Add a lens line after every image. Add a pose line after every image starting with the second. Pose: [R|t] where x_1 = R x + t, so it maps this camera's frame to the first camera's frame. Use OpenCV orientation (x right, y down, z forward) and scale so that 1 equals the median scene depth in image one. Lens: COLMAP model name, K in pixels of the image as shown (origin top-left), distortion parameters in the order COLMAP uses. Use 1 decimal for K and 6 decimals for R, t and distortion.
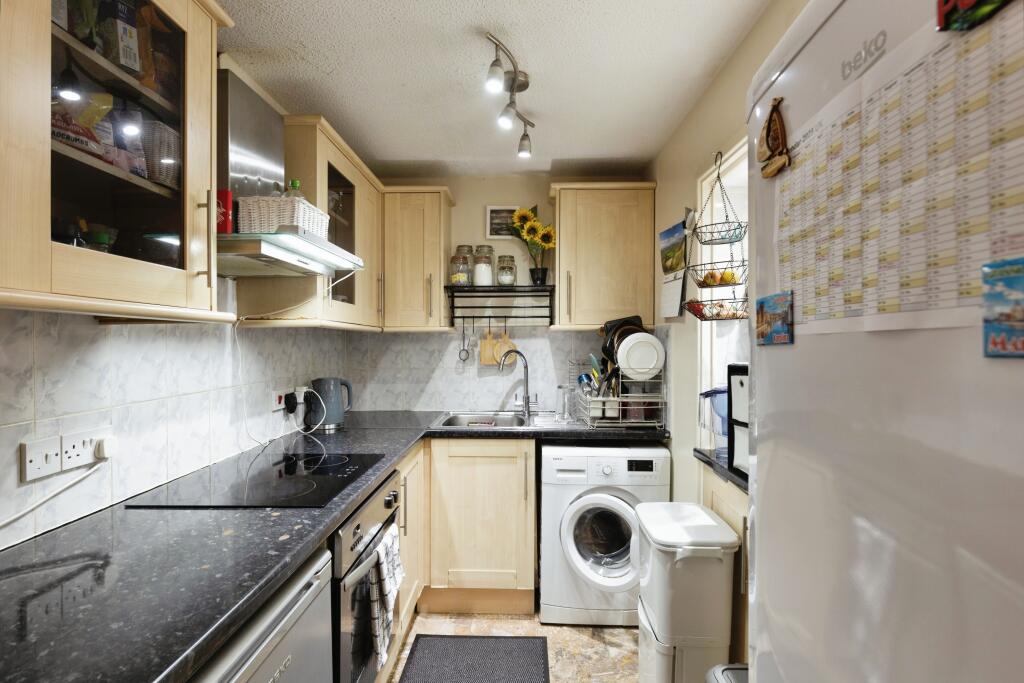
lens RADIAL K [[500.6, 0, 512.0], [0, 500.6, 341.5], [0, 0, 1]] dist [-0.002521, 0.000522]
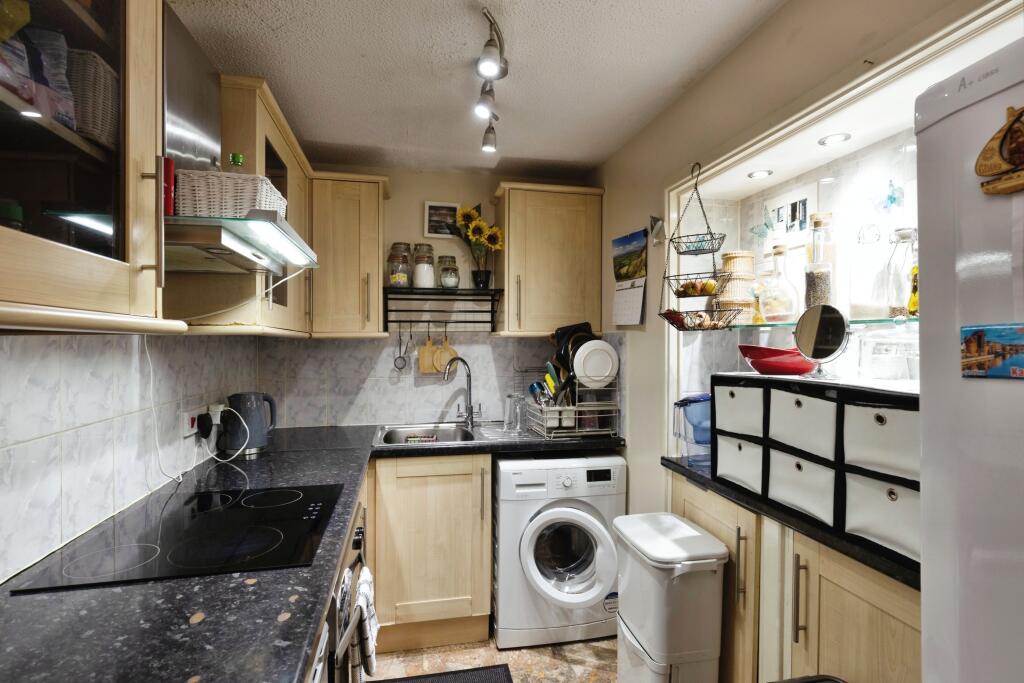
lens RADIAL K [[500.6, 0, 512.0], [0, 500.6, 341.5], [0, 0, 1]] dist [-0.002521, 0.000522]
pose [[0.972684, 0.000960, 0.232131, -0.137004], [-0.000678, 0.999999, -0.001294, -0.013815], [-0.232132, 0.001101, 0.972684, 0.080654]]
